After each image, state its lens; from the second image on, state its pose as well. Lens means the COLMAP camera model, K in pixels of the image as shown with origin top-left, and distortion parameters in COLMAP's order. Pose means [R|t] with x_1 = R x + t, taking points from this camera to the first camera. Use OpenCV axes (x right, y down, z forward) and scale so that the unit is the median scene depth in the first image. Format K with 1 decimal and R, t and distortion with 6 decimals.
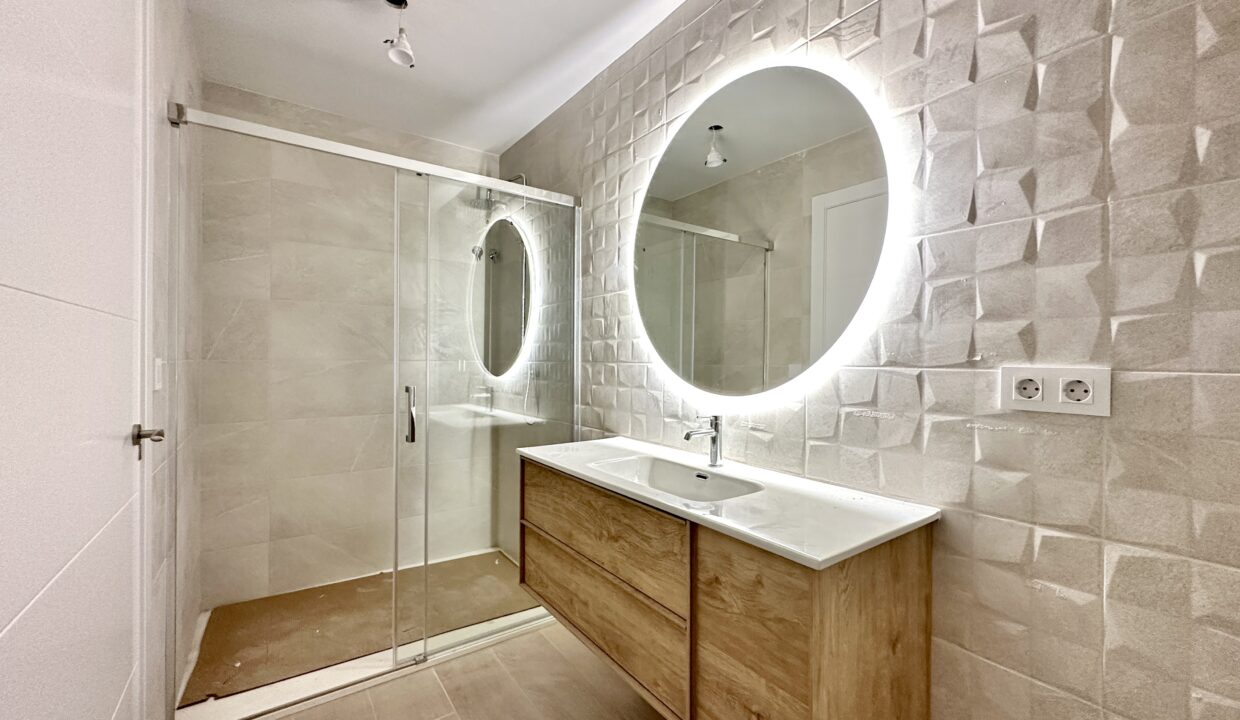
lens RADIAL K [[485.4, 0, 622.6], [0, 485.4, 364.5], [0, 0, 1]] dist [-0.016467, -0.000128]
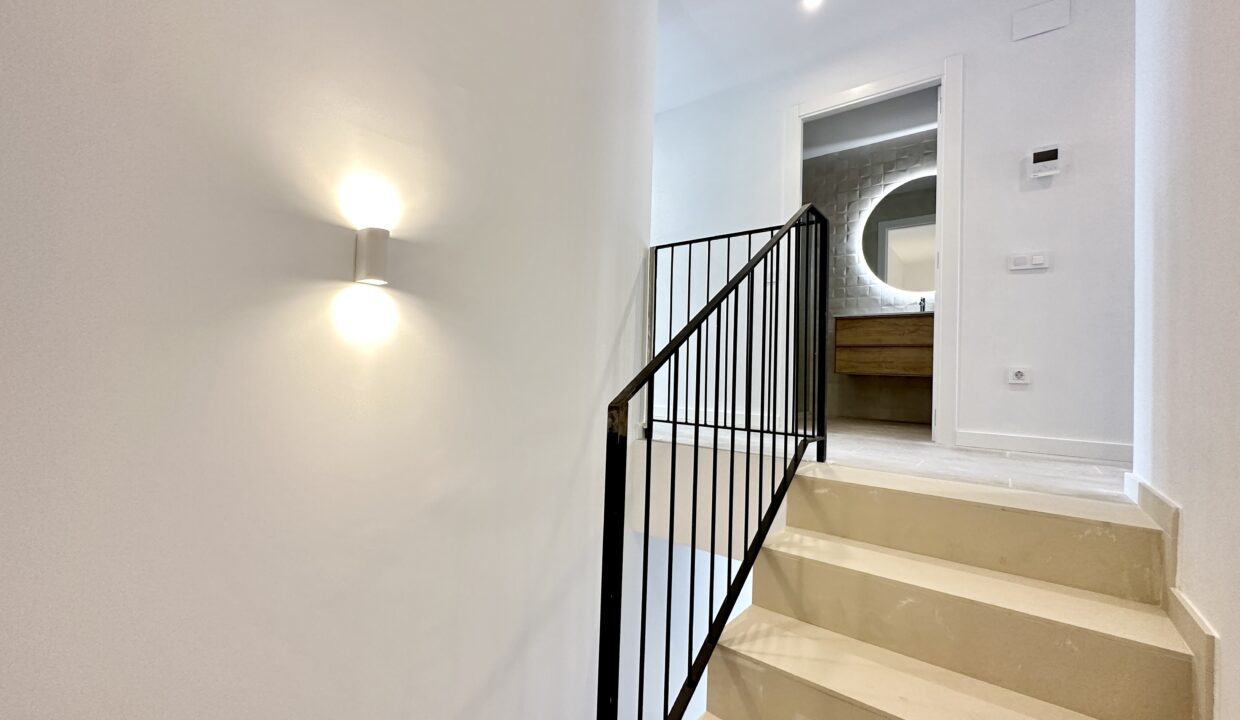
lens RADIAL K [[493.8, 0, 618.9], [0, 493.8, 361.3], [0, 0, 1]] dist [-0.002210, -0.000317]
pose [[0.965207, 0.027635, 0.260023, -1.699812], [-0.021238, 0.999399, -0.027382, 0.448785], [-0.260624, 0.020907, 0.965214, -0.951799]]
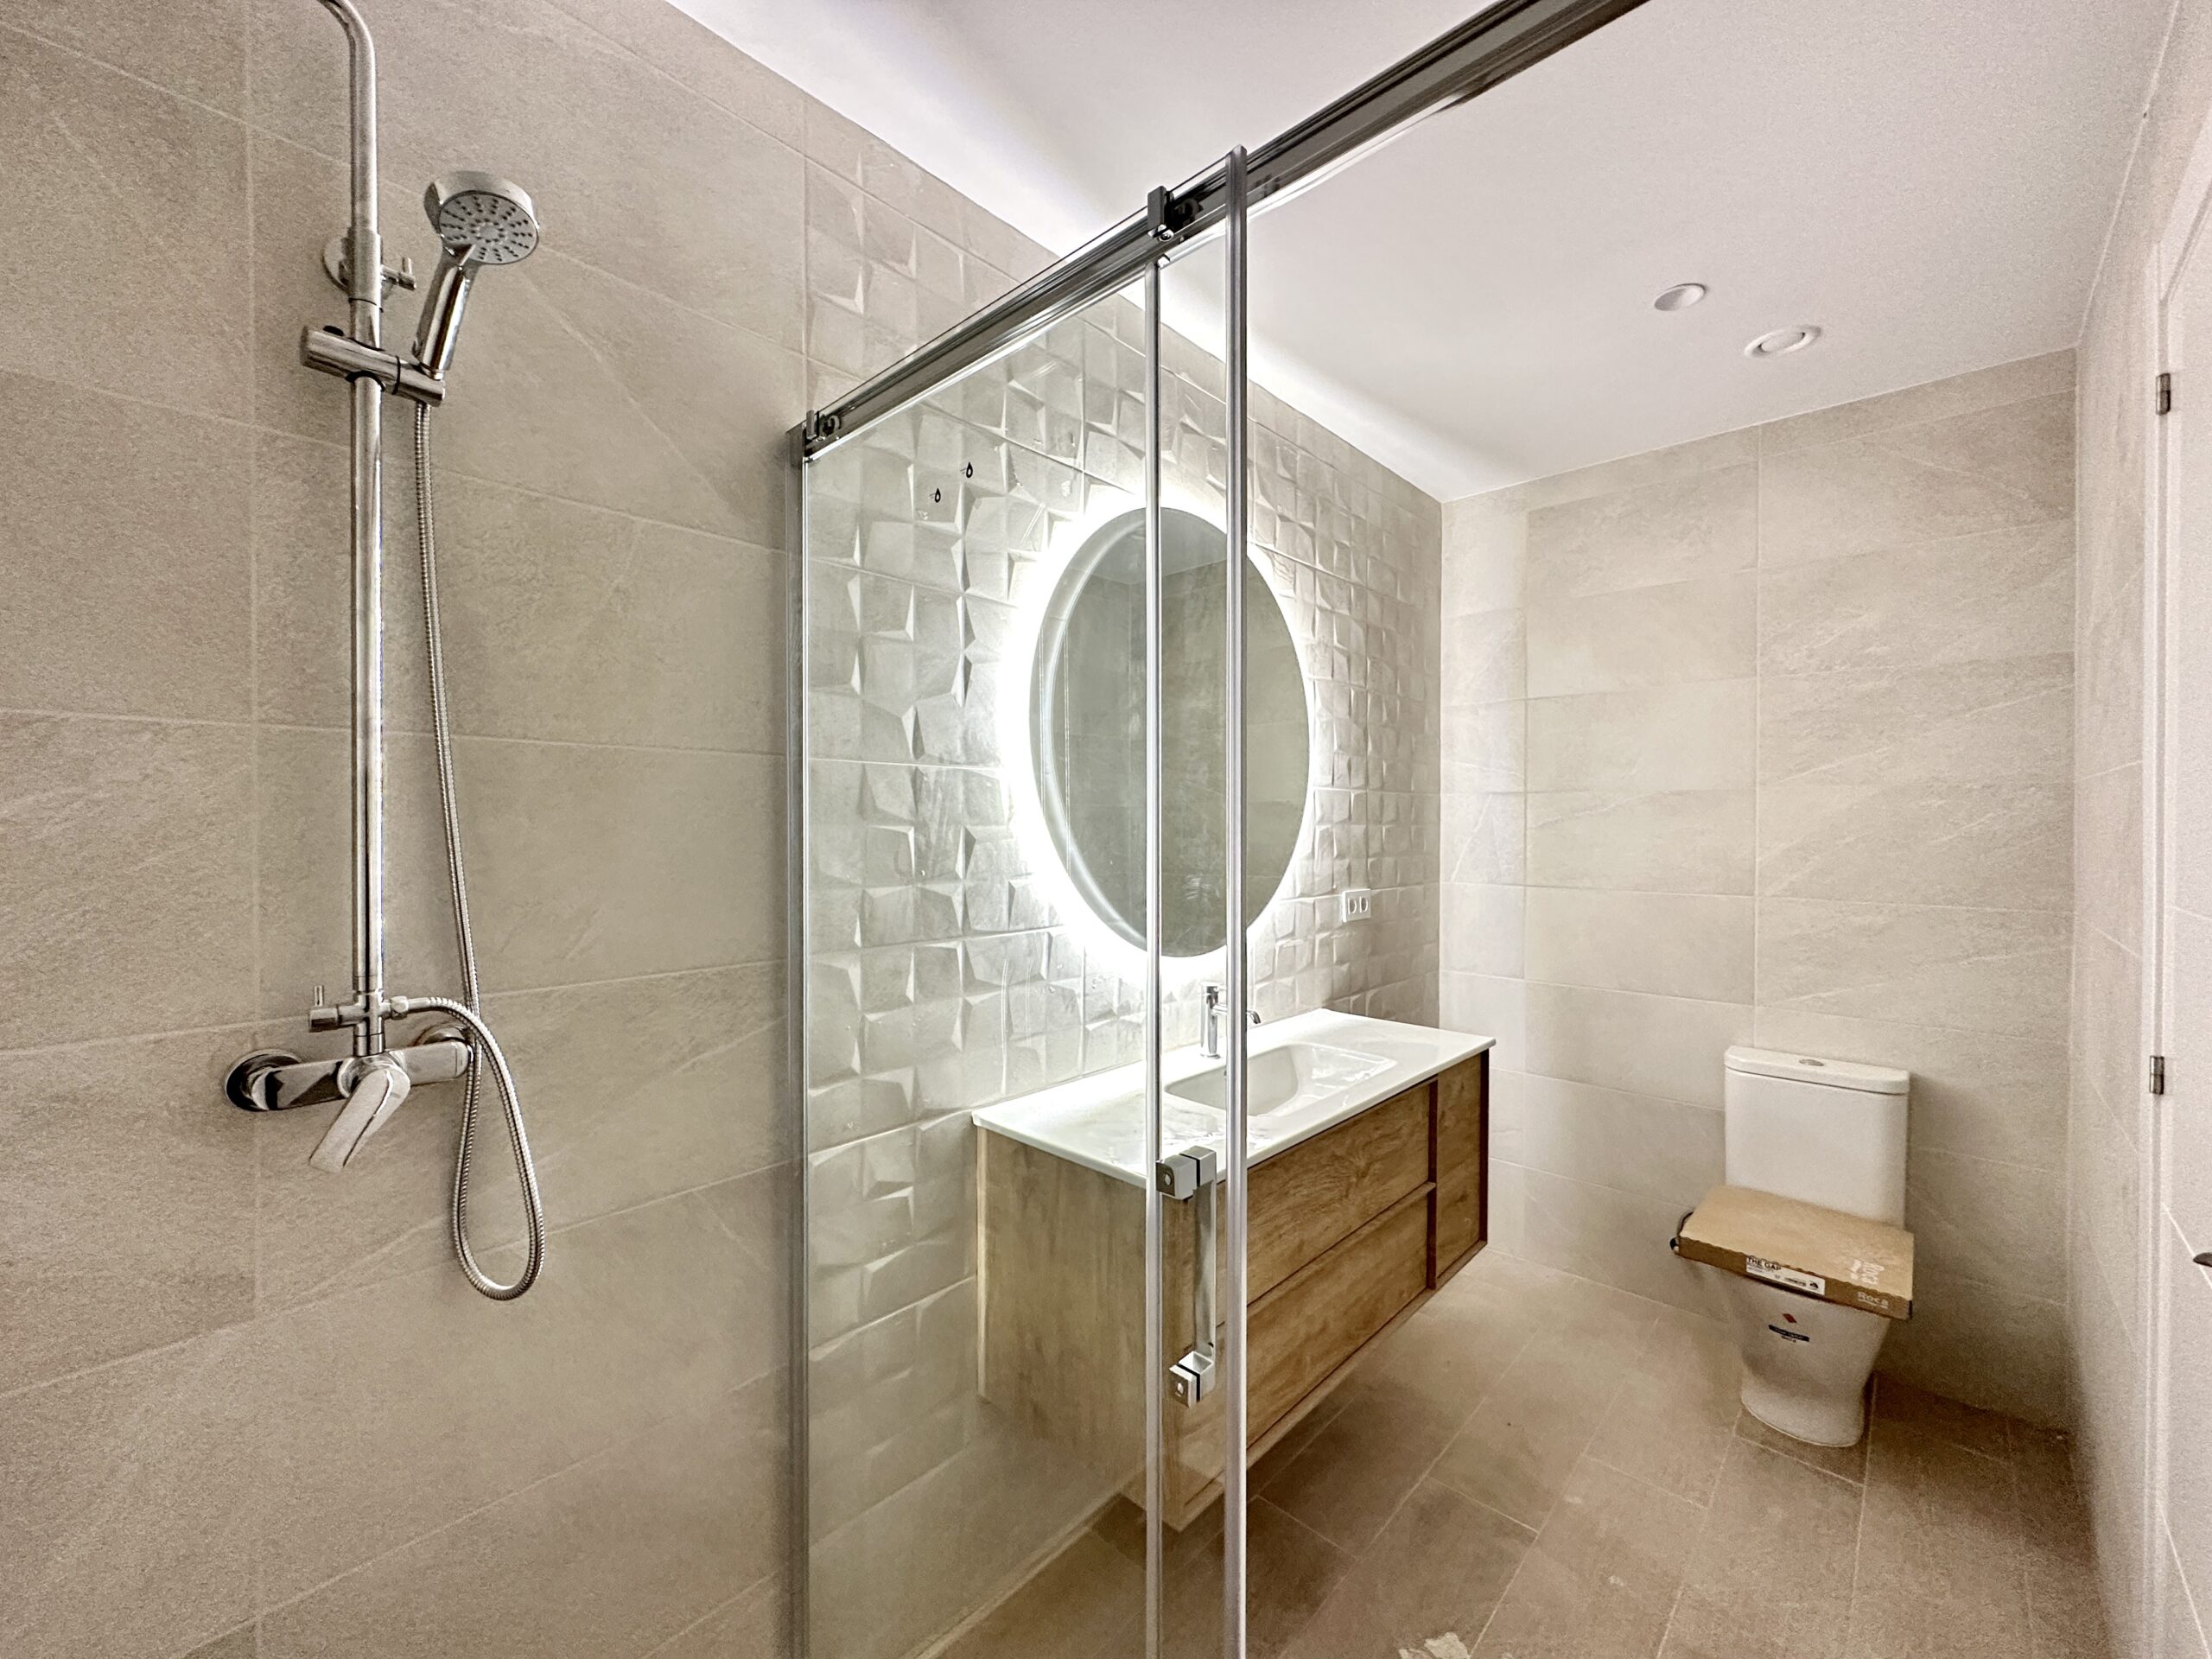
lens RADIAL K [[880.5, 0, 1103.9], [0, 880.5, 829.7], [0, 0, 1]] dist [-0.003888, 0.001107]
pose [[-0.176547, -0.016529, 0.984153, -0.830576], [0.006364, 0.999819, 0.017934, -0.116862], [-0.984272, 0.009429, -0.176410, 1.095378]]
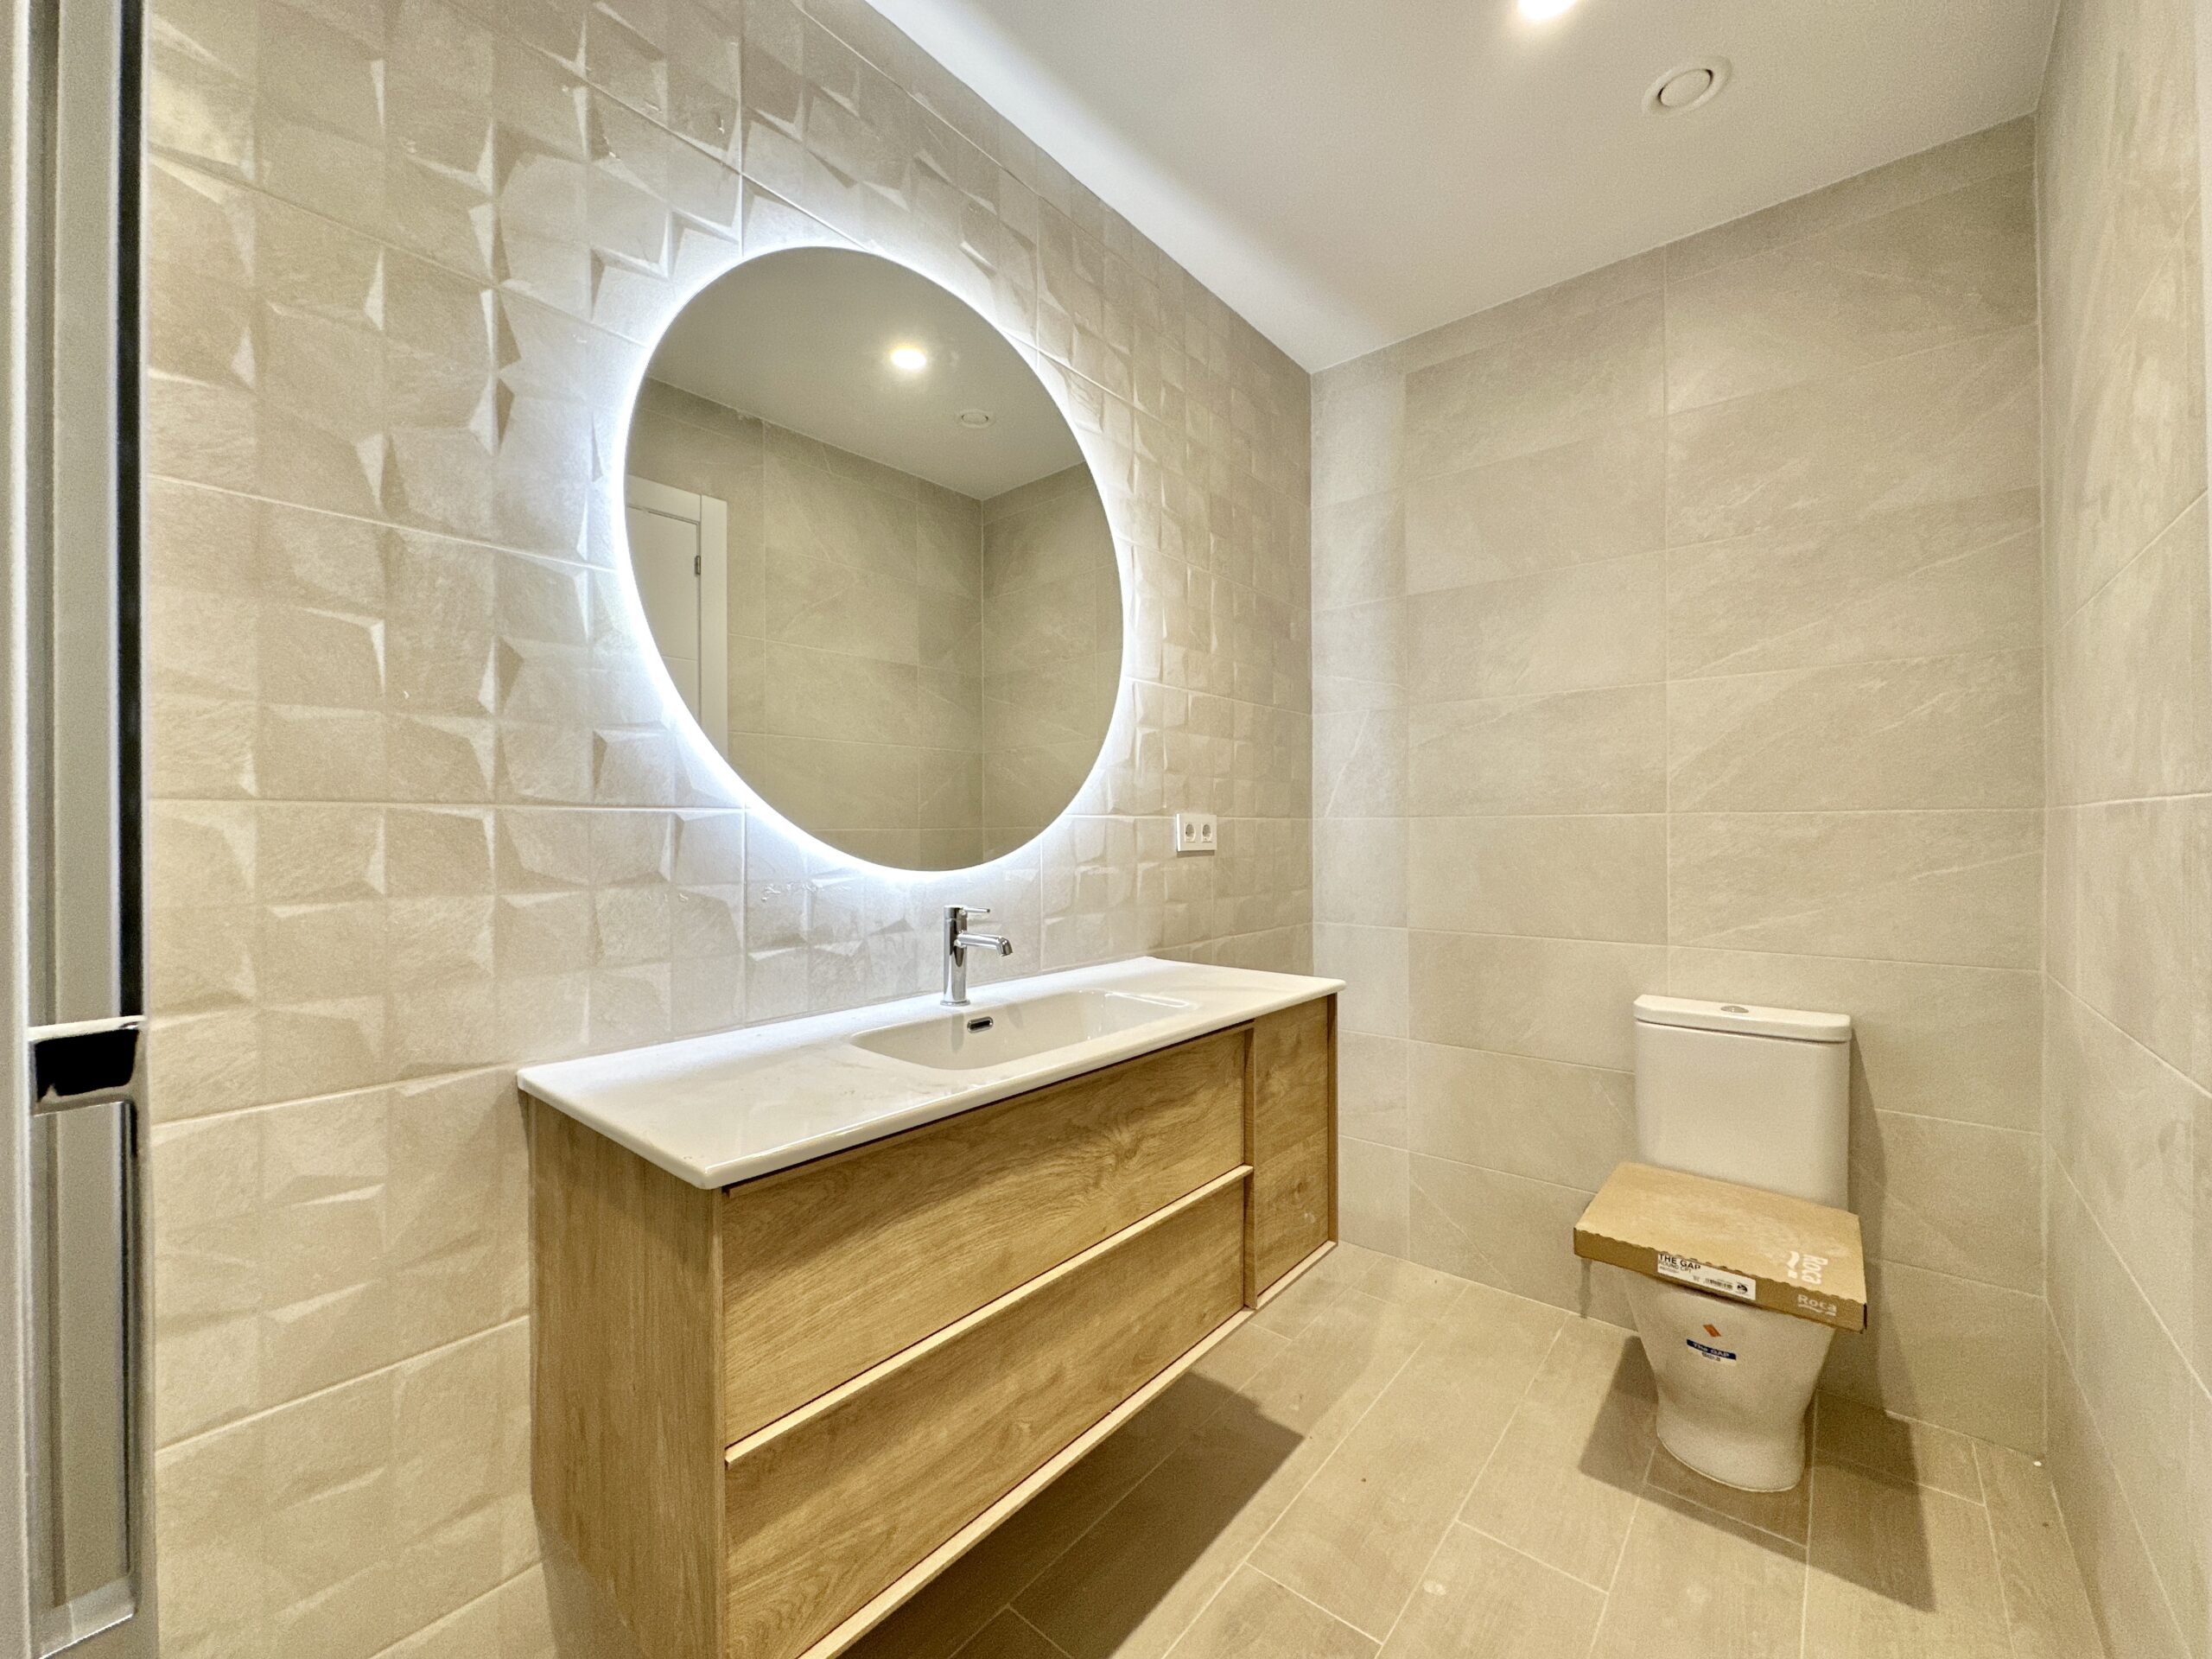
lens RADIAL K [[879.6, 0, 1099.6], [0, 879.6, 829.3], [0, 0, 1]] dist [-0.005490, 0.000174]
pose [[-0.228796, -0.005118, 0.973461, -0.614277], [0.011315, 0.999905, 0.007917, 0.011141], [-0.973409, 0.012826, -0.228716, 0.846473]]
